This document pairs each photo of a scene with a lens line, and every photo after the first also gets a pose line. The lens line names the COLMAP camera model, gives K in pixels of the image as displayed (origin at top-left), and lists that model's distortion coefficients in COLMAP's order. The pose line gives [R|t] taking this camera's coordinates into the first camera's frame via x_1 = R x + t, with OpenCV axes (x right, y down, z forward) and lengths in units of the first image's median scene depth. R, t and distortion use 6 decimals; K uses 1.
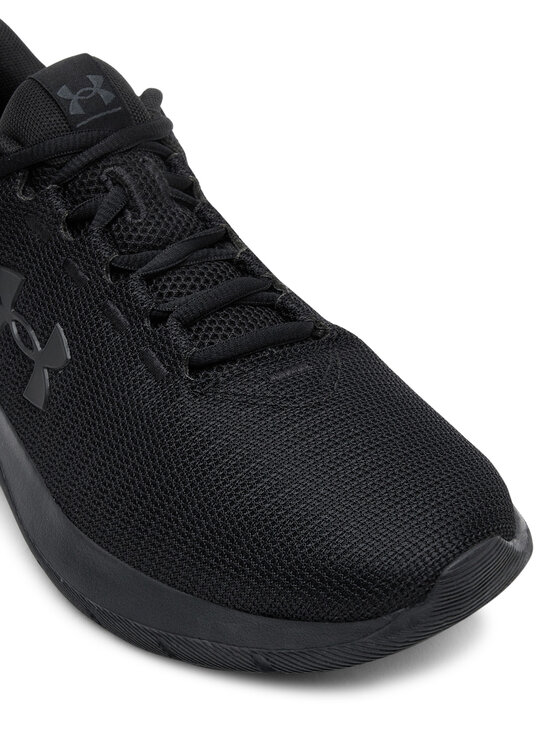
lens RADIAL K [[1178.2, 0, 280.6], [0, 1178.2, 372.9], [0, 0, 1]] dist [-0.071542, 0.000000]
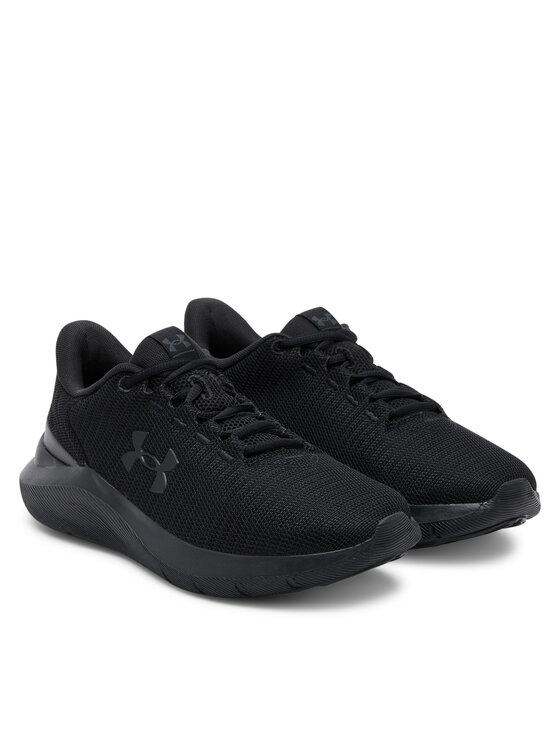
lens RADIAL K [[2194.0, 0, 279.9], [0, 2194.0, 372.9], [0, 0, 1]] dist [0.000303, 0.000000]
pose [[0.994590, -0.039007, 0.096278, -0.351358], [0.077280, 0.897190, -0.434831, 1.419979], [-0.069418, 0.439919, 0.895351, -2.279372]]
